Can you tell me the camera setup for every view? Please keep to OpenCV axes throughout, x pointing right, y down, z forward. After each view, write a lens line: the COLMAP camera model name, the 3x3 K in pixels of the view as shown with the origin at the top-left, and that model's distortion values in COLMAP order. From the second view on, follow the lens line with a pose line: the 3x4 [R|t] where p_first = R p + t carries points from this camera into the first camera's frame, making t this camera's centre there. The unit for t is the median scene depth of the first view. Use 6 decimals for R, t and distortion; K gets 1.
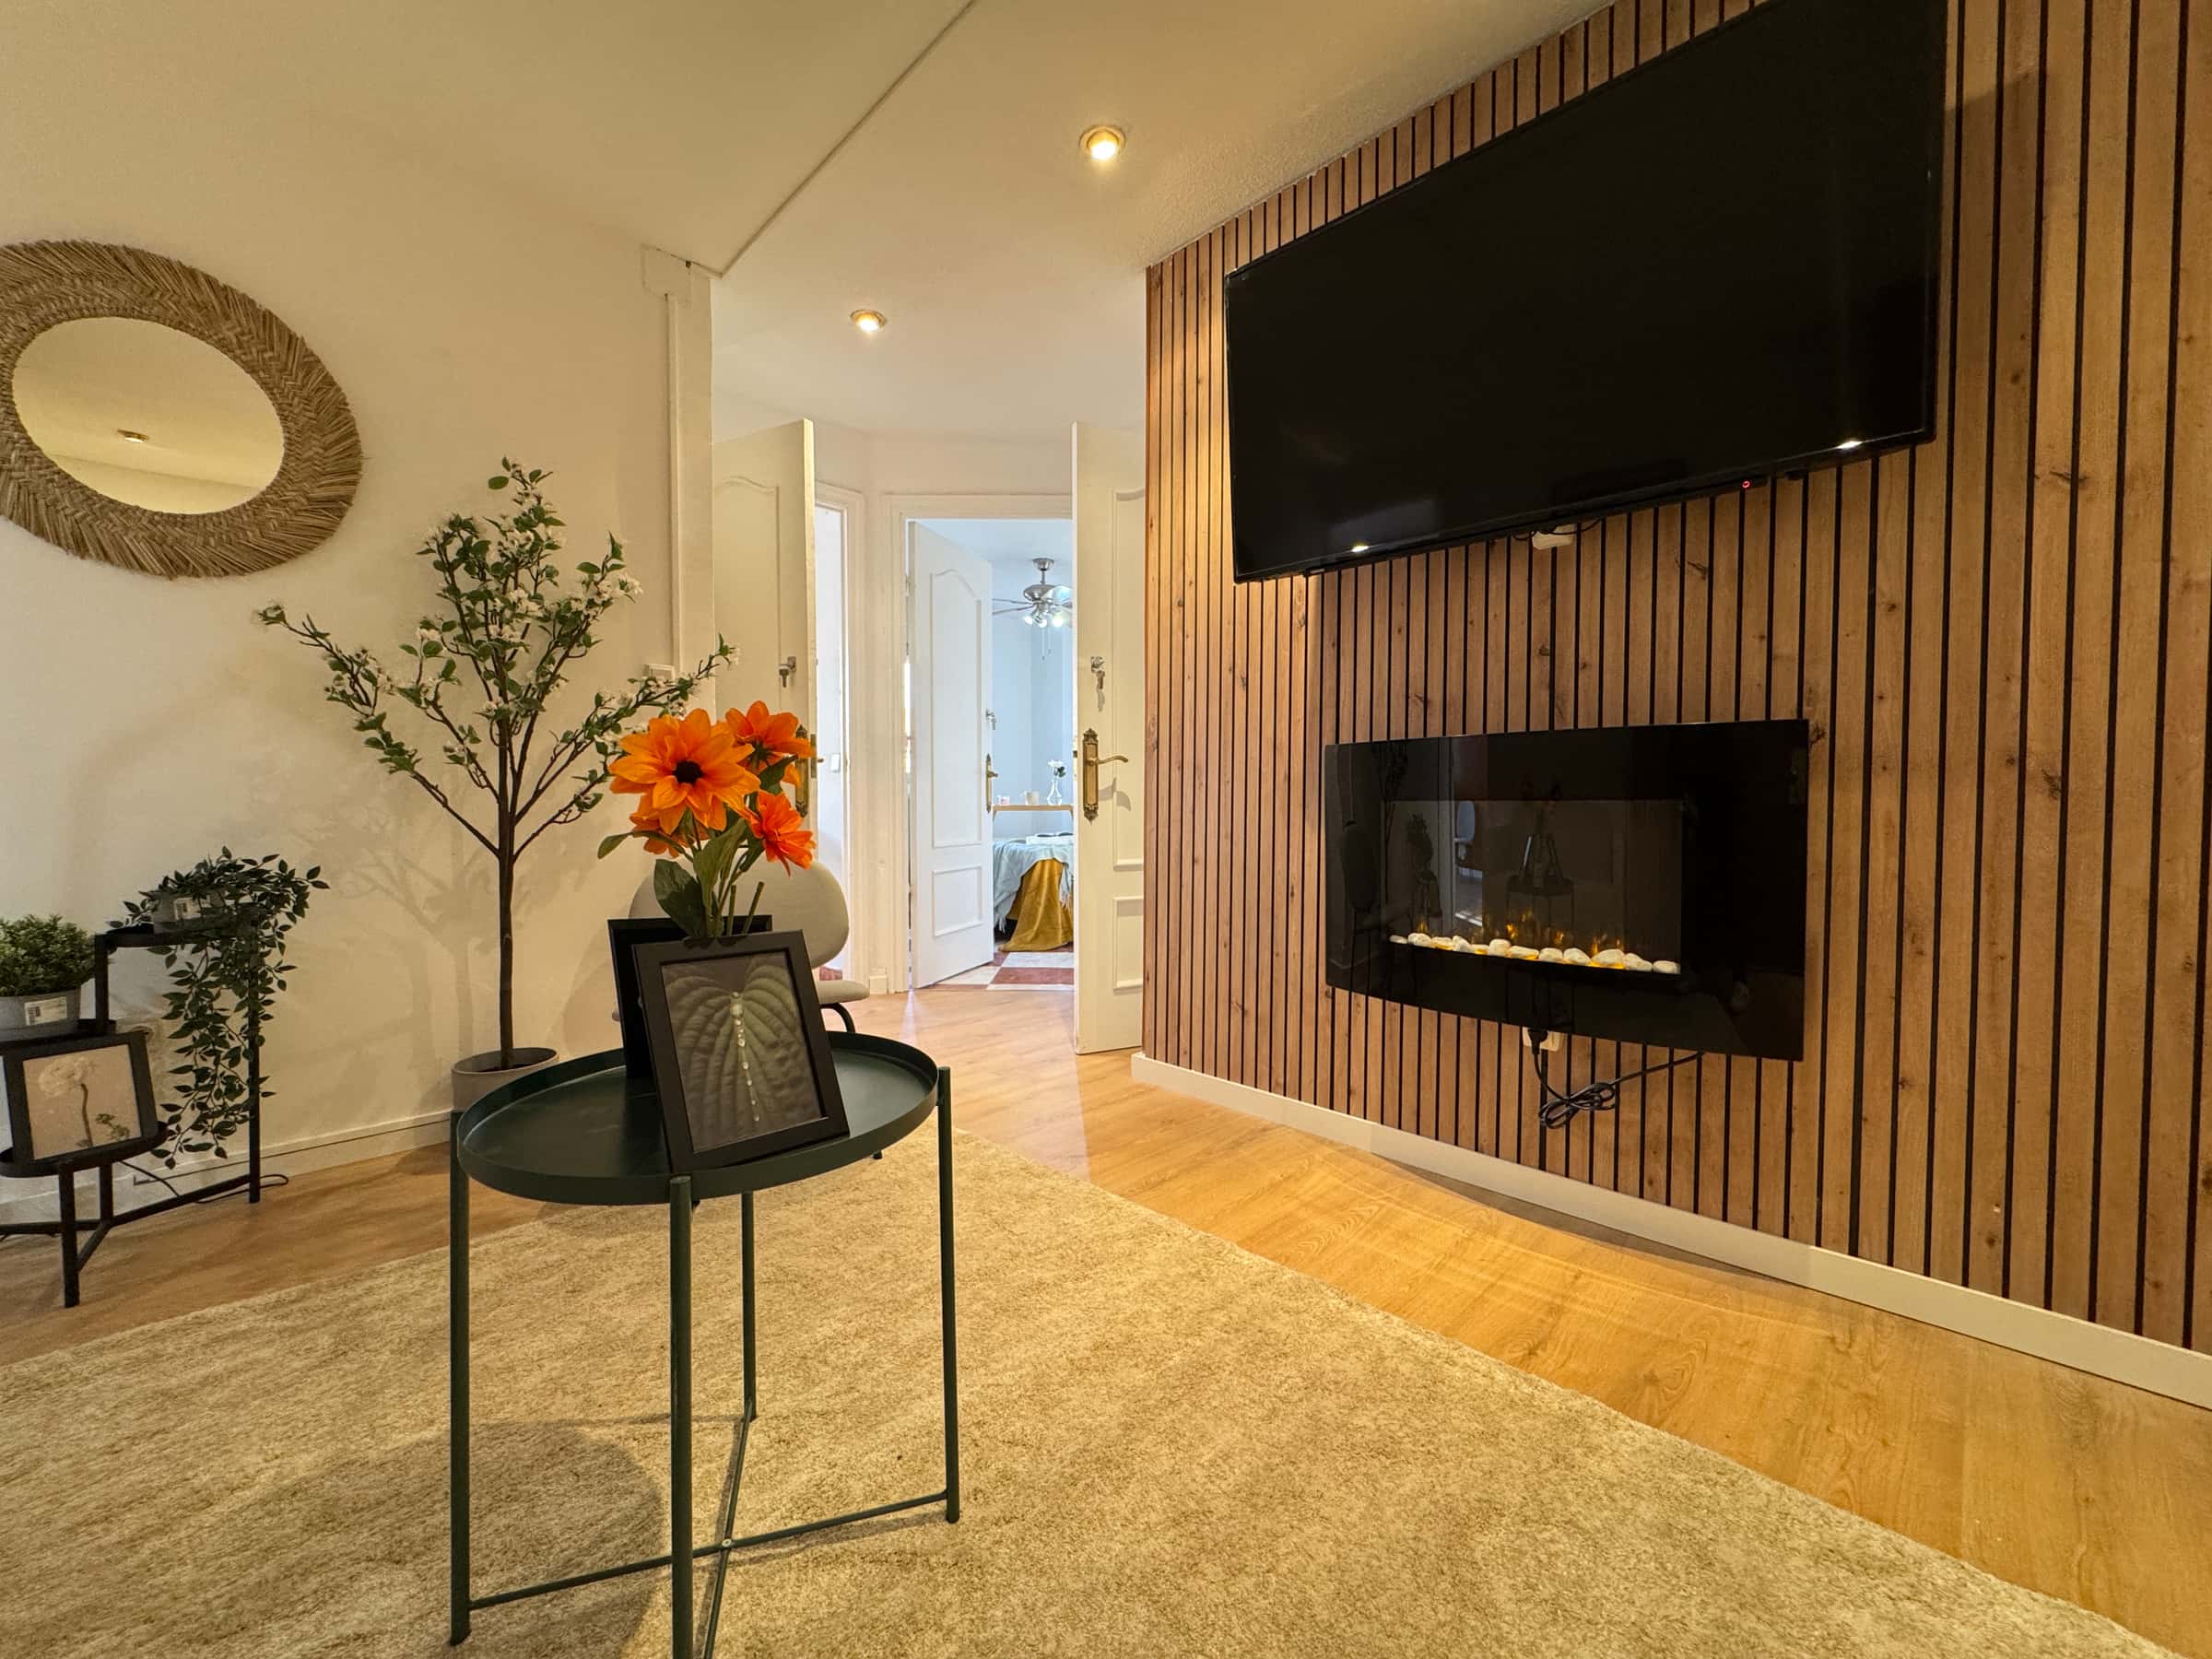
lens RADIAL K [[887.2, 0, 1108.0], [0, 887.2, 827.8], [0, 0, 1]] dist [-0.001131, -0.000415]
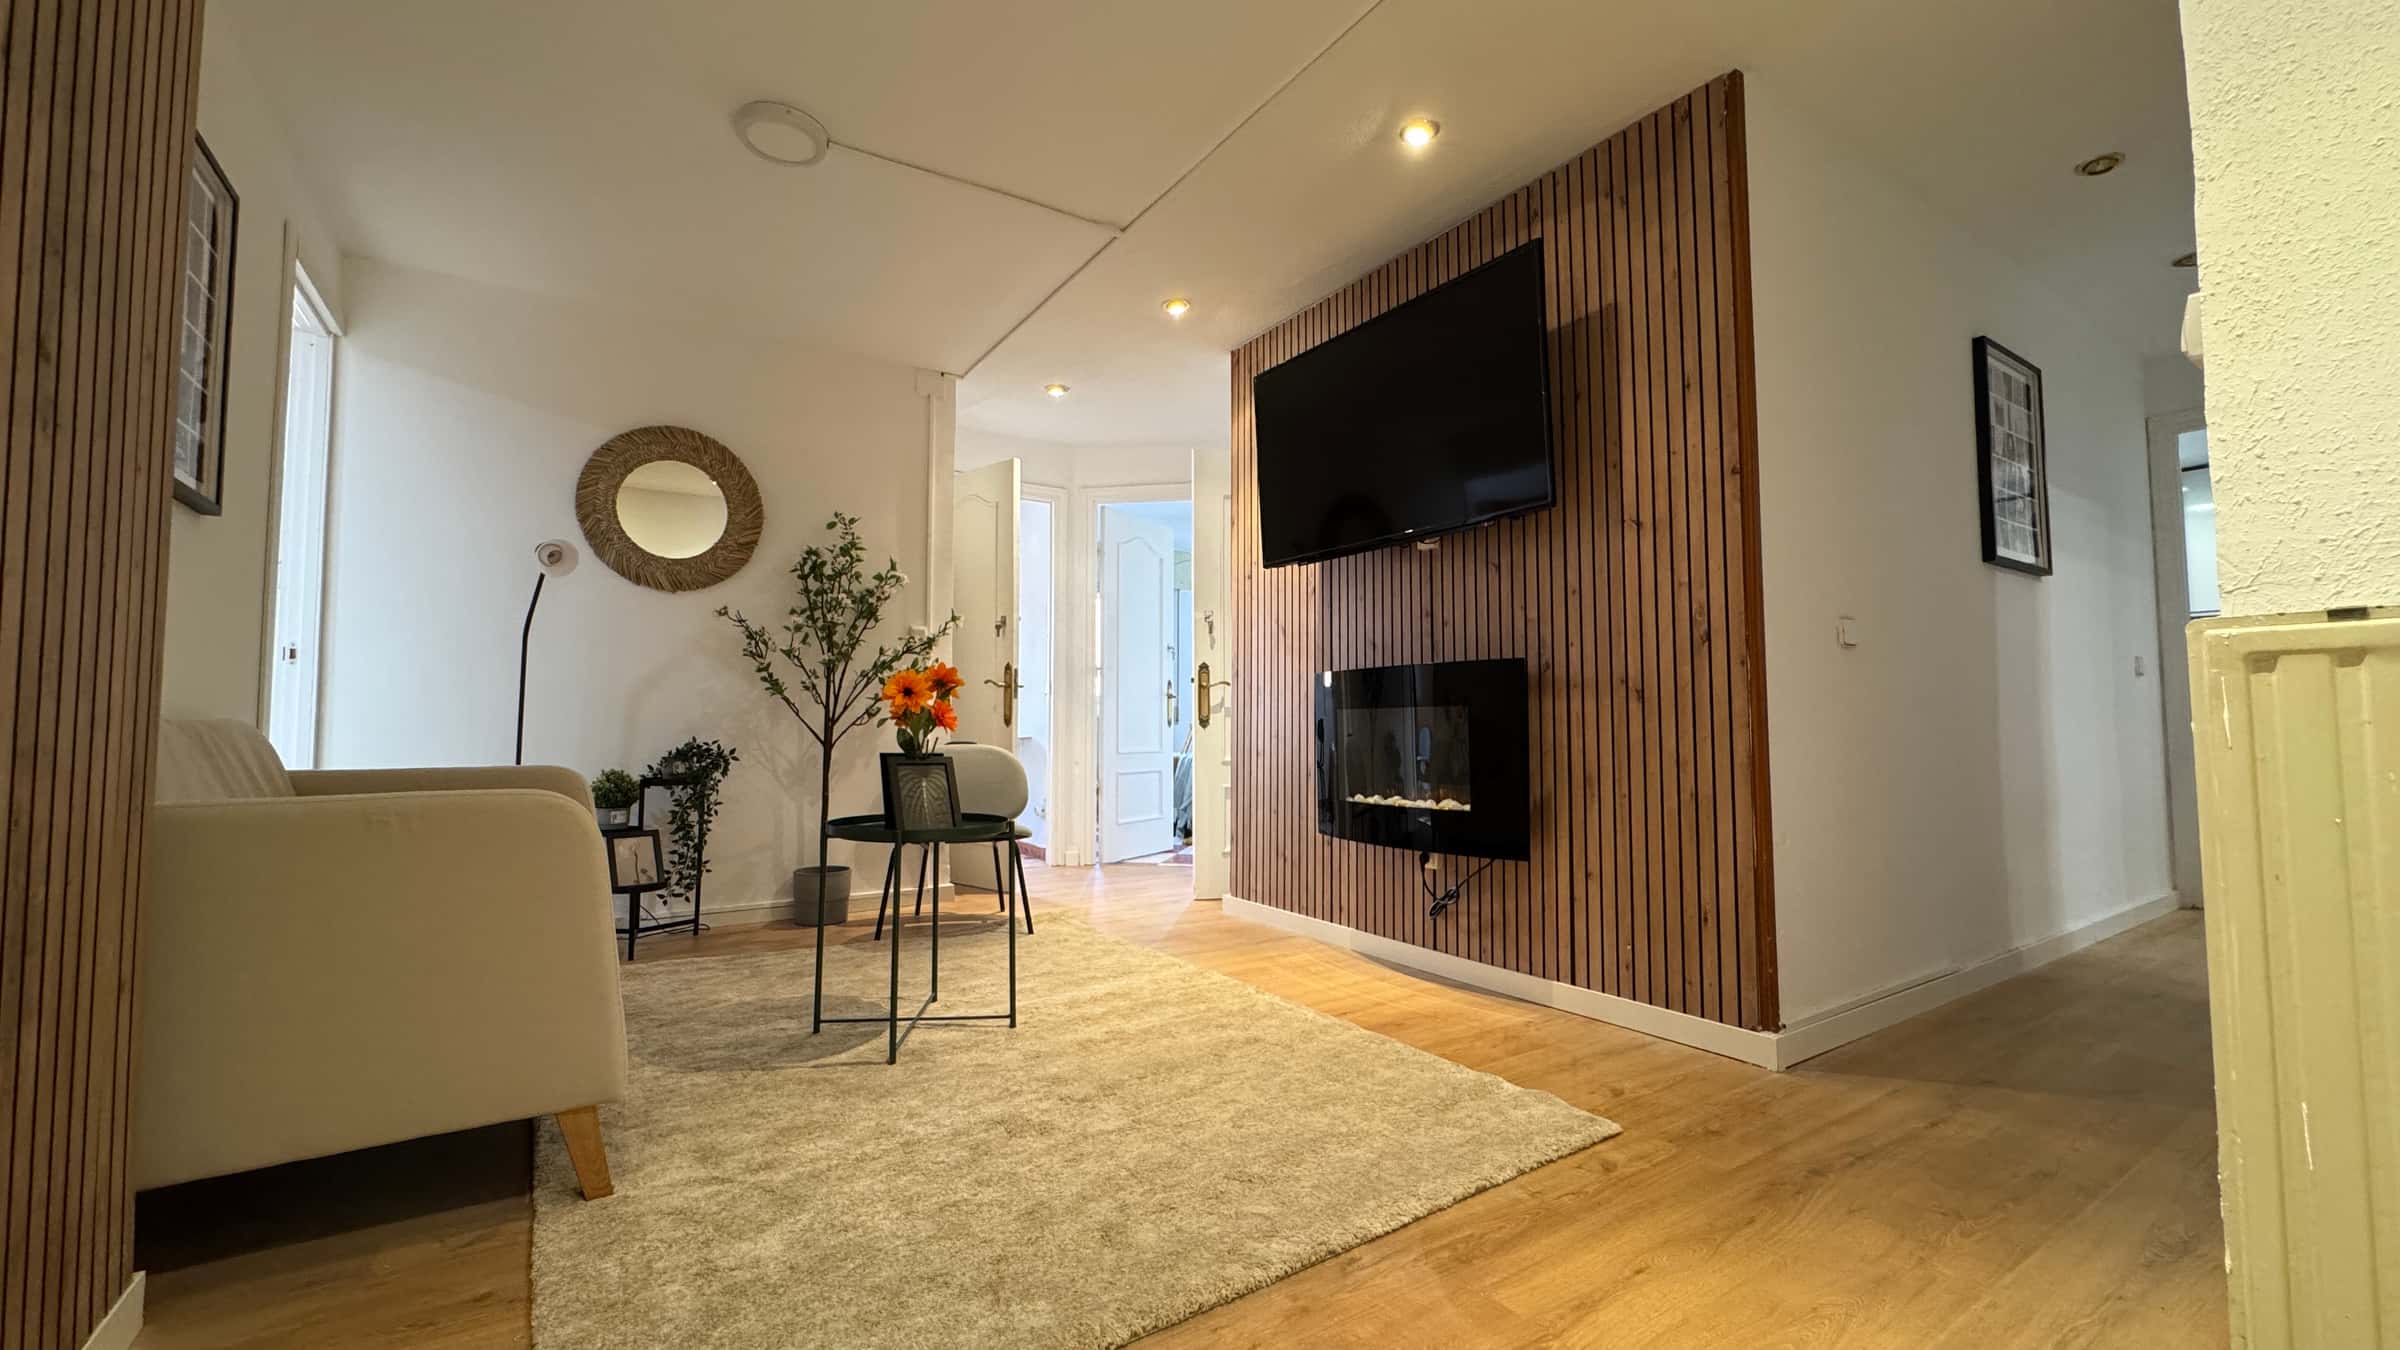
lens RADIAL K [[957.5, 0, 1197.8], [0, 957.5, 674.6], [0, 0, 1]] dist [-0.002945, 0.000532]
pose [[0.979571, -0.011163, -0.200791, 0.423639], [-0.005901, 0.996433, -0.084184, 0.053988], [0.201014, 0.083649, 0.976010, -0.725770]]
